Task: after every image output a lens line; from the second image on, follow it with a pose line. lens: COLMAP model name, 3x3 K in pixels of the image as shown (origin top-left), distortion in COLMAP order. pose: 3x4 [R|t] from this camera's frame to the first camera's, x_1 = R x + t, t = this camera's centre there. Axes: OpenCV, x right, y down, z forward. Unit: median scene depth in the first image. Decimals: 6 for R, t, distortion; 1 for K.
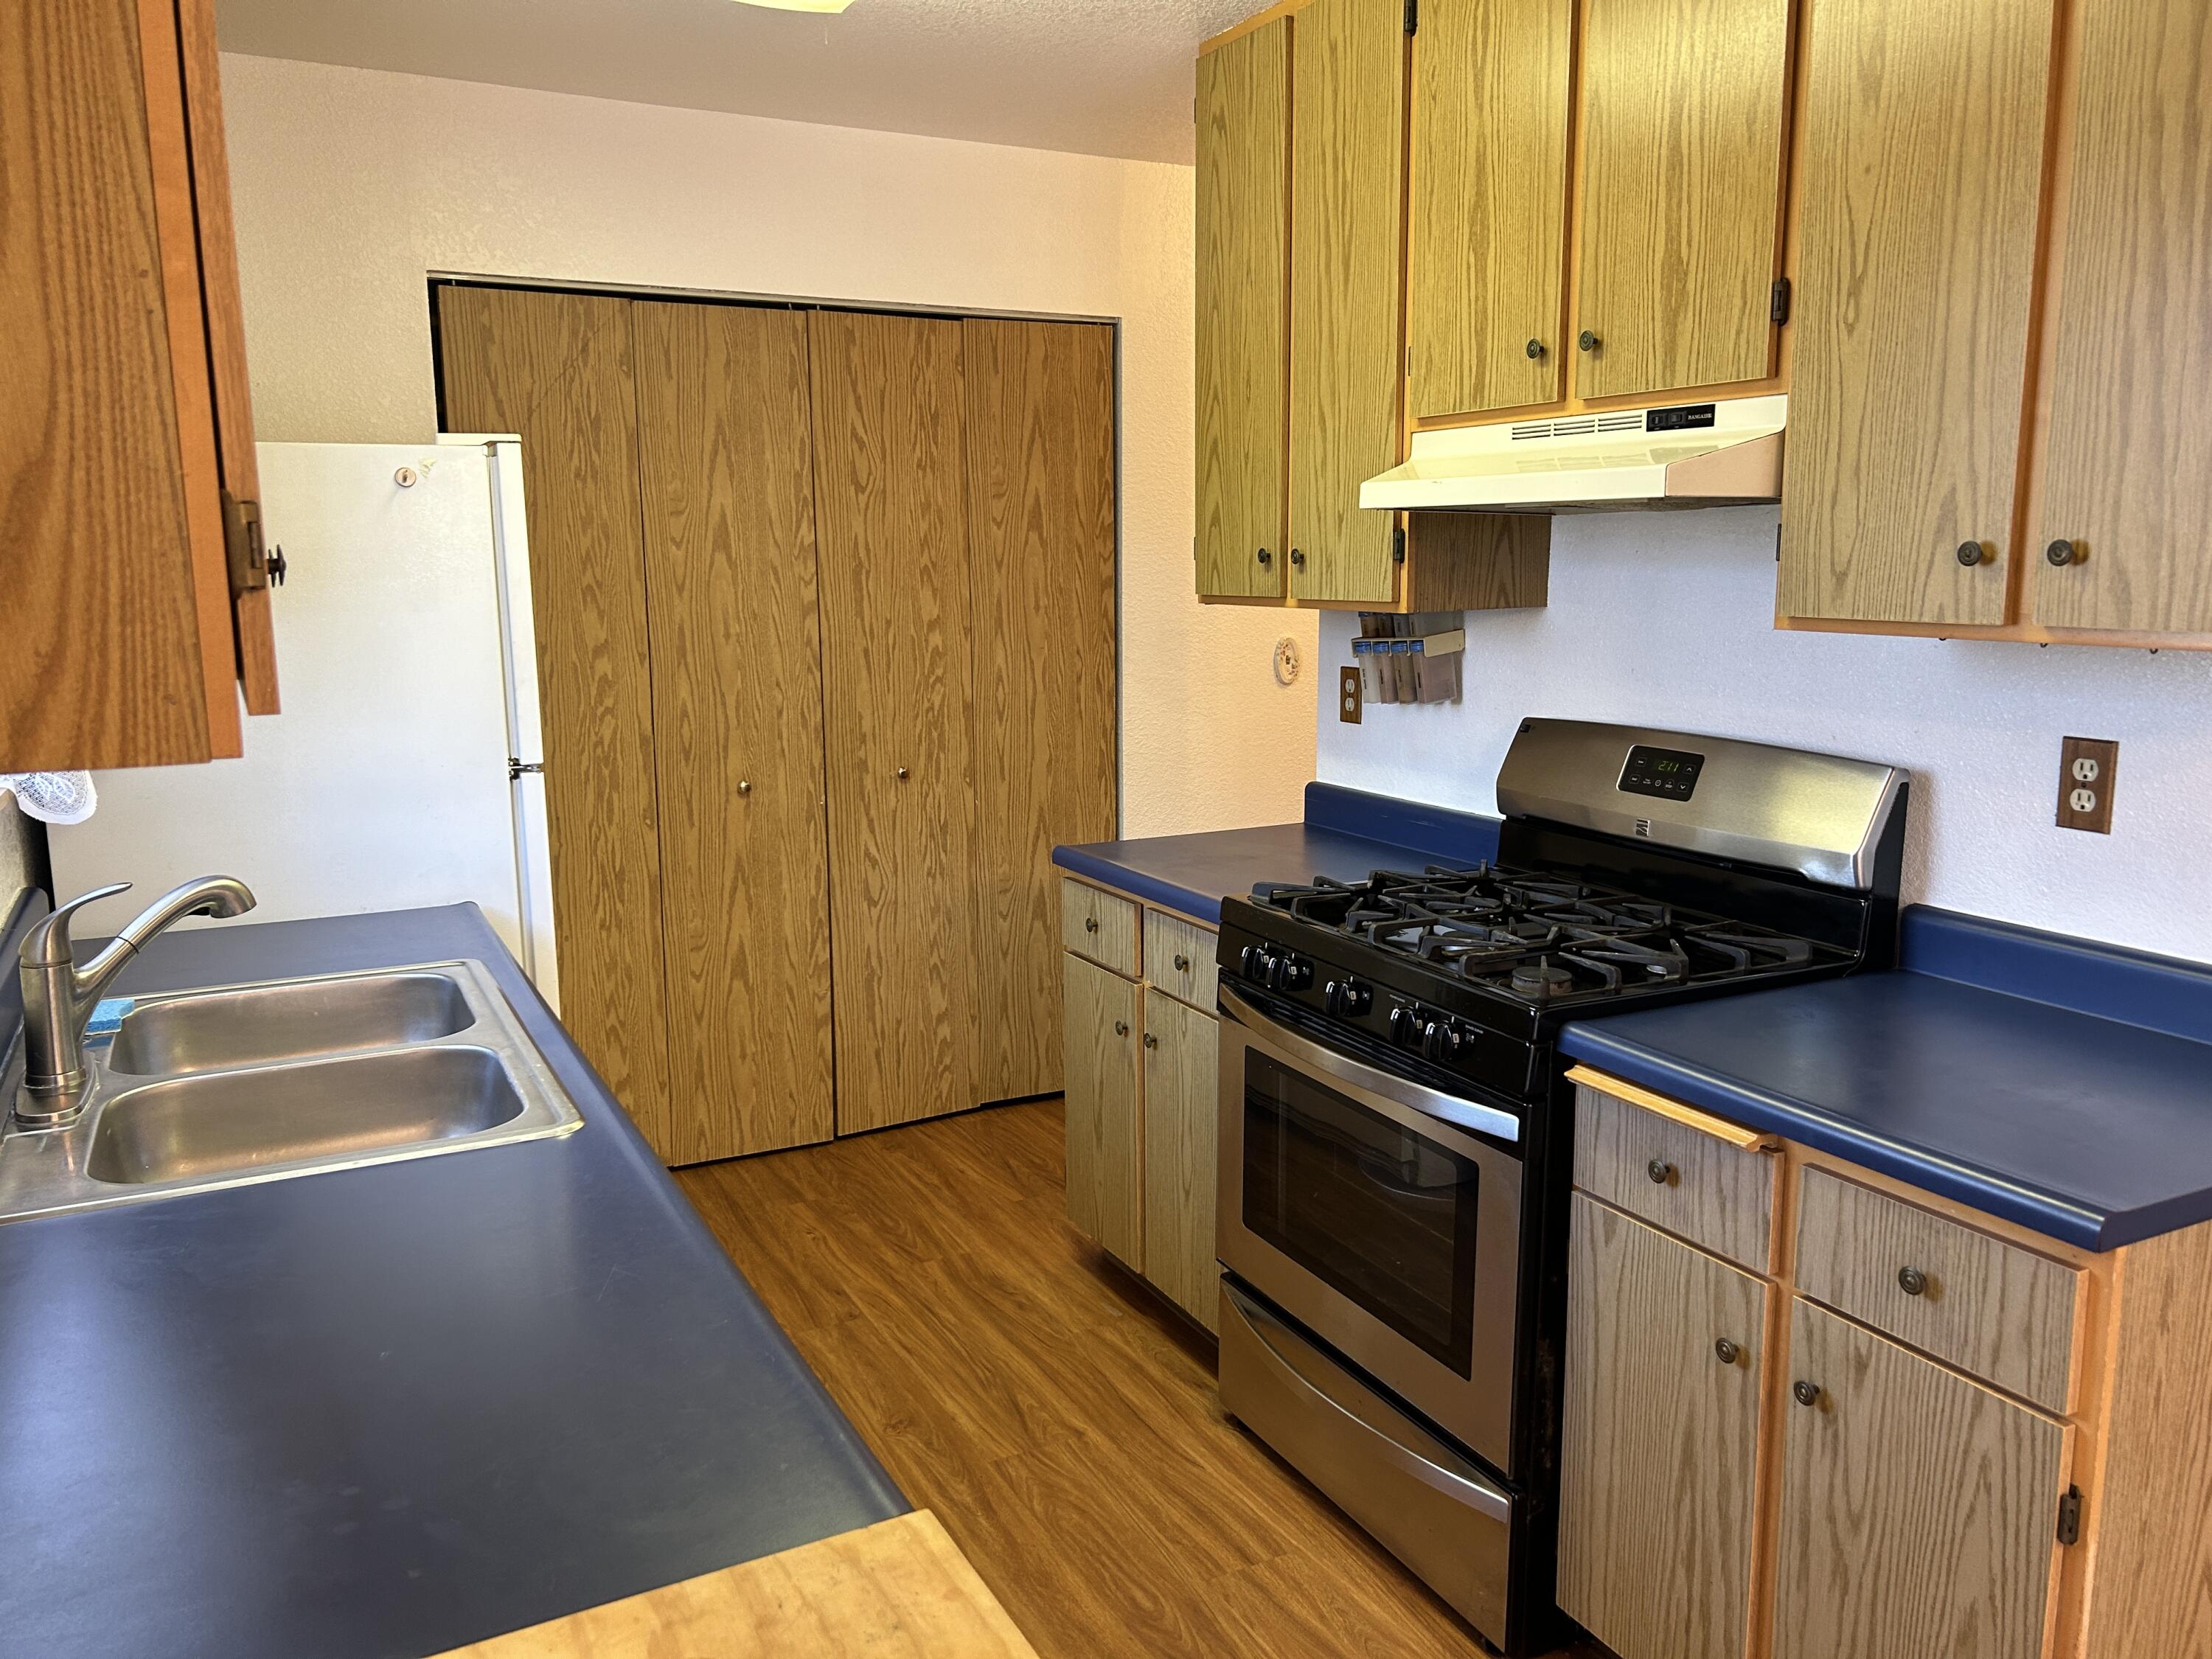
lens RADIAL K [[1662.9, 0, 1115.9], [0, 1662.9, 828.6], [0, 0, 1]] dist [0.067496, -0.073148]
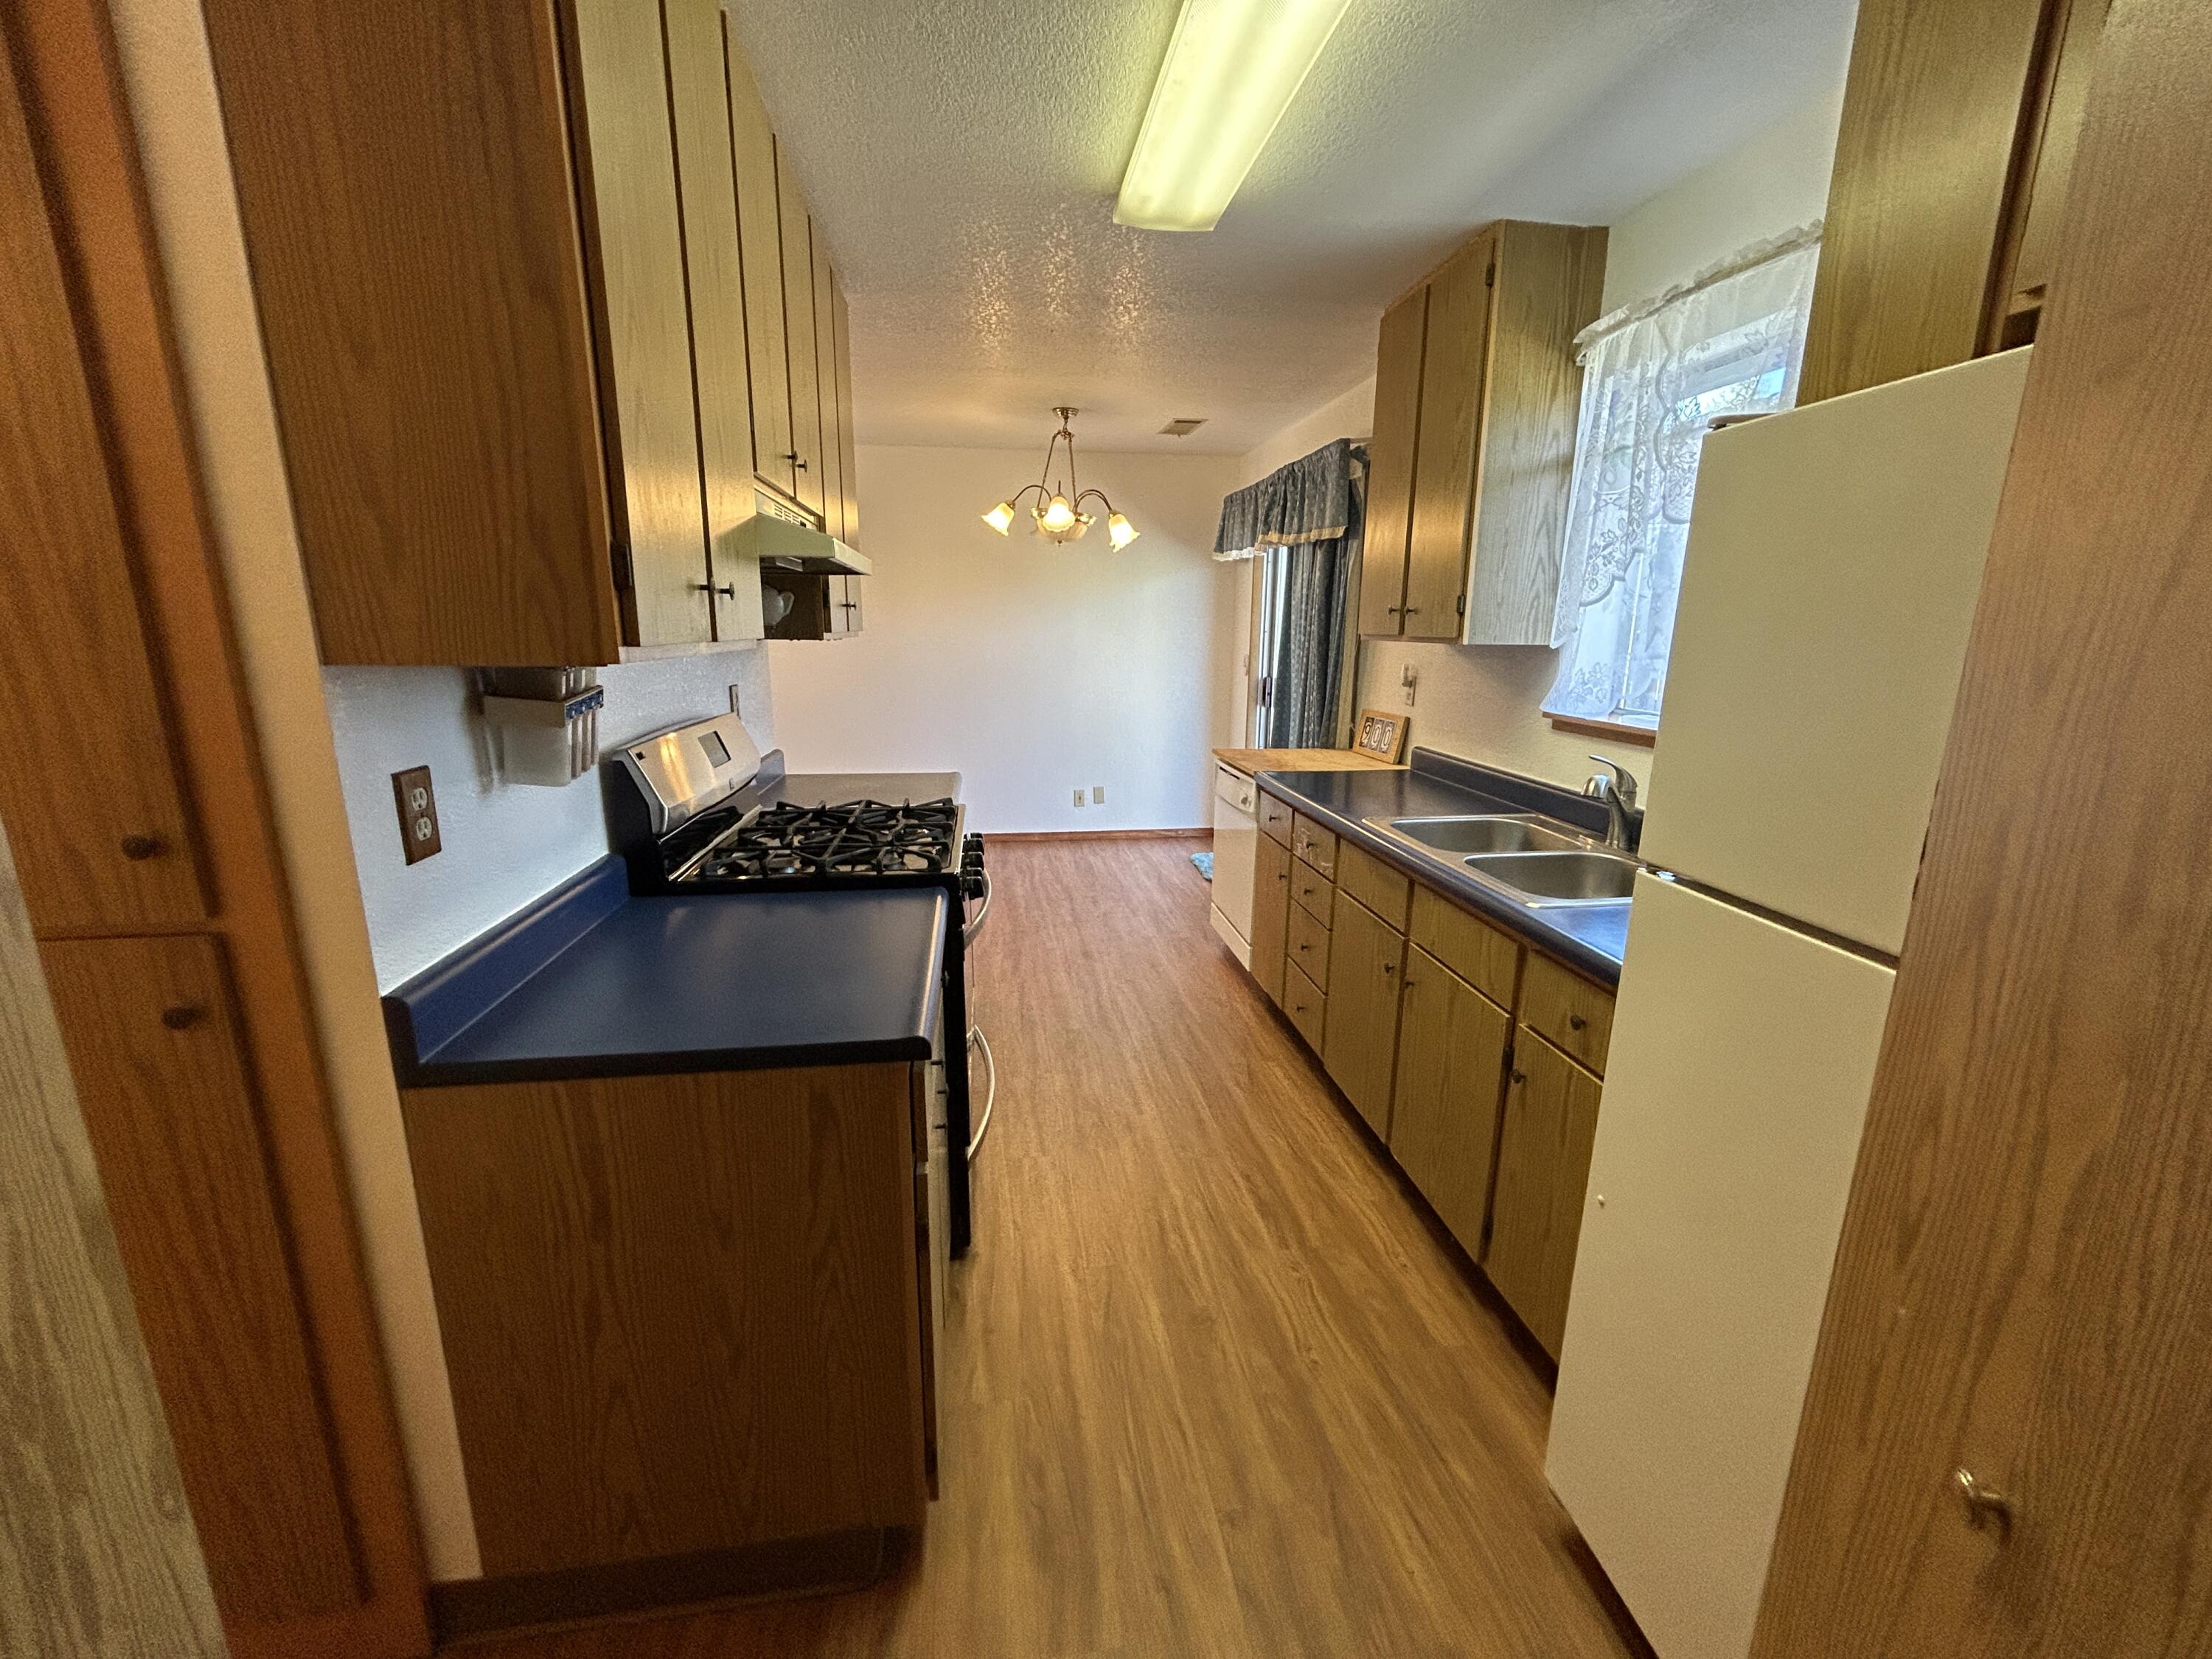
lens RADIAL K [[895.9, 0, 1108.4], [0, 895.9, 833.6], [0, 0, 1]] dist [-0.002466, 0.000001]
pose [[-0.942371, -0.077919, 0.325370, -0.289677], [0.052708, 0.925784, 0.374362, -0.259990], [-0.330392, 0.369937, -0.868325, 1.703622]]
